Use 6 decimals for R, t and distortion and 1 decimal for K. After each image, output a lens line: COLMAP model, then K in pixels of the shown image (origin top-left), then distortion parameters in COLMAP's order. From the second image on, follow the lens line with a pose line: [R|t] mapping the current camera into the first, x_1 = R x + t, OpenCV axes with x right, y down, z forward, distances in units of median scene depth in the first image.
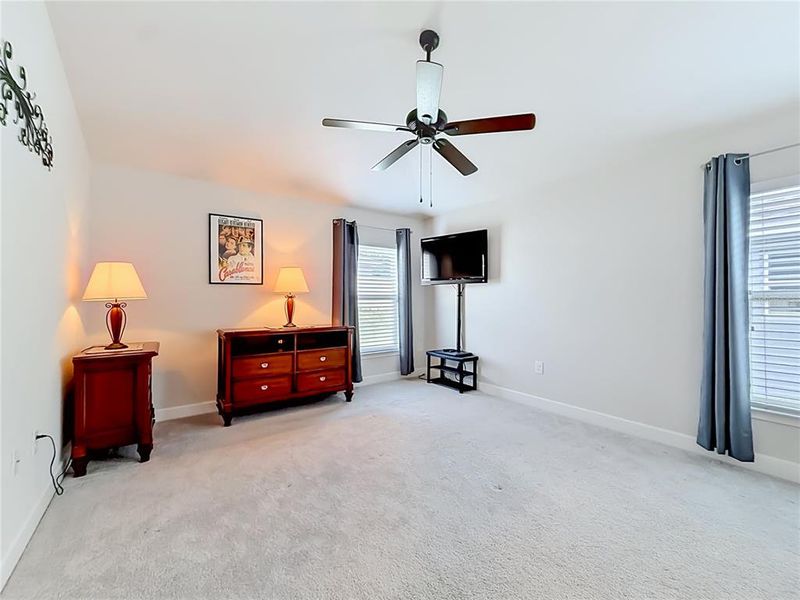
lens RADIAL K [[325.6, 0, 399.3], [0, 325.6, 301.8], [0, 0, 1]] dist [-0.001946, -0.000052]
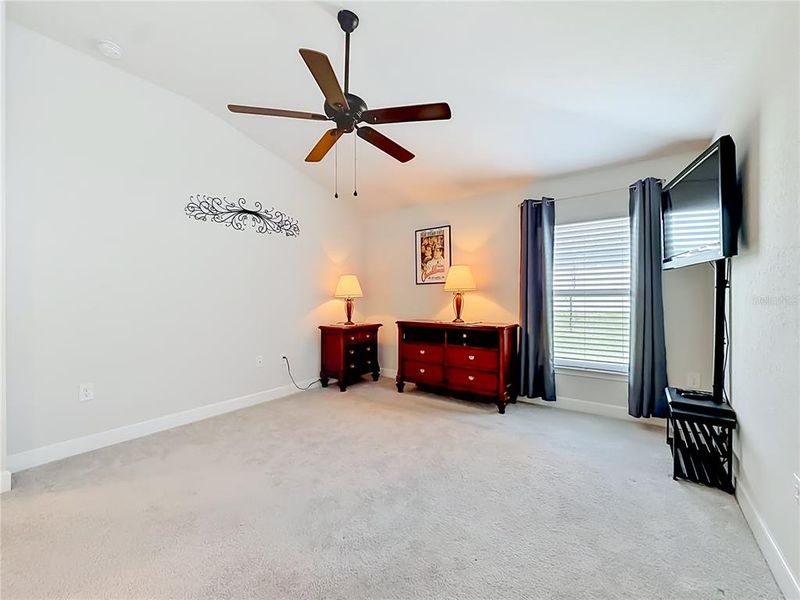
lens RADIAL K [[325.6, 0, 399.3], [0, 325.6, 301.8], [0, 0, 1]] dist [-0.001946, -0.000052]
pose [[0.319351, 0.013923, -0.947534, 0.616798], [-0.005951, 0.999902, 0.012686, -0.001066], [0.947618, 0.001587, 0.319402, 0.494210]]
